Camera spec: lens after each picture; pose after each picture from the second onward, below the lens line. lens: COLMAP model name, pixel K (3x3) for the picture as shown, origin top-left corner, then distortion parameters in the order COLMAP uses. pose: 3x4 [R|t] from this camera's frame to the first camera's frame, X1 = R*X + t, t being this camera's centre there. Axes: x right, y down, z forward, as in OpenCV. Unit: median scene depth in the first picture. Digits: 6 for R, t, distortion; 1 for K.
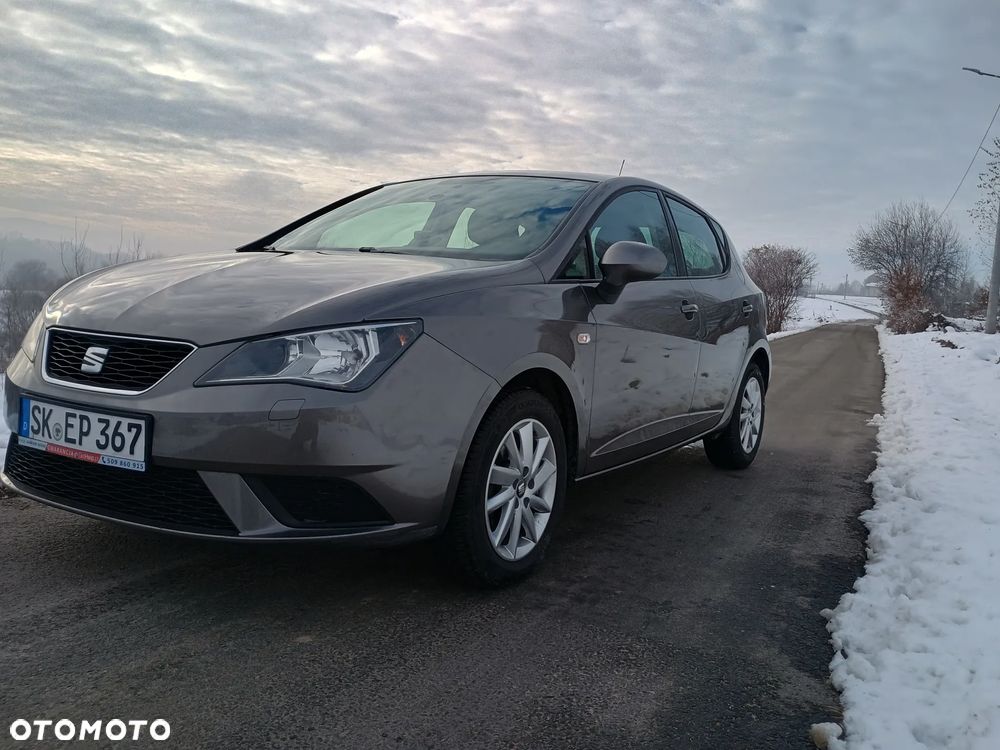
lens RADIAL K [[874.4, 0, 522.0], [0, 874.4, 361.9], [0, 0, 1]] dist [0.074749, -0.097736]
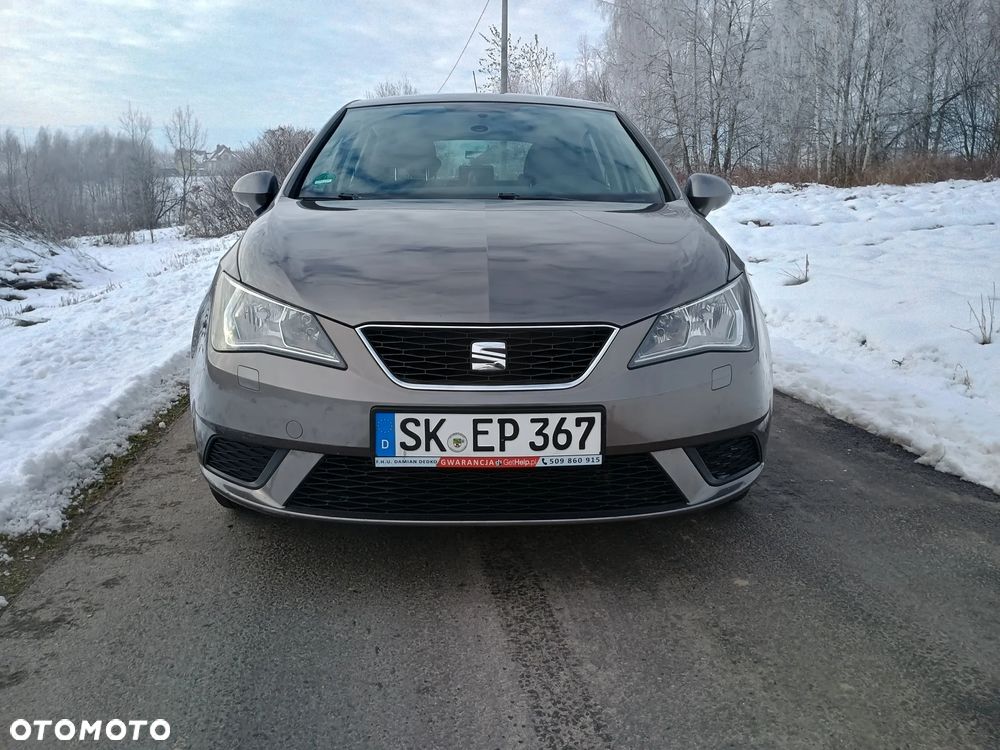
lens RADIAL K [[874.4, 0, 498.7], [0, 874.4, 374.9], [0, 0, 1]] dist [0.074749, -0.097736]
pose [[0.841357, -0.159754, 0.516331, -0.893170], [0.080780, 0.981757, 0.172128, -0.129026], [-0.534410, -0.103112, 0.838913, 0.242590]]
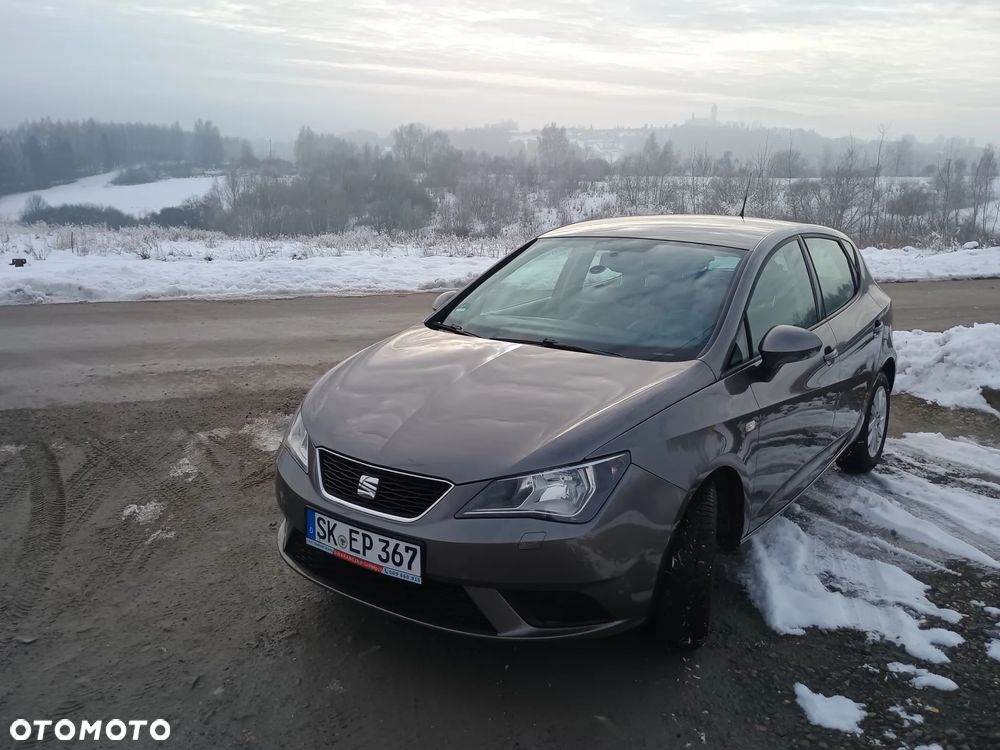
lens RADIAL K [[874.4, 0, 503.1], [0, 874.4, 376.9], [0, 0, 1]] dist [0.074749, -0.097736]
pose [[0.994224, -0.020692, -0.105315, -0.150201], [0.035873, 0.988875, 0.144360, -0.317265], [0.101156, -0.147304, 0.983905, -0.179249]]
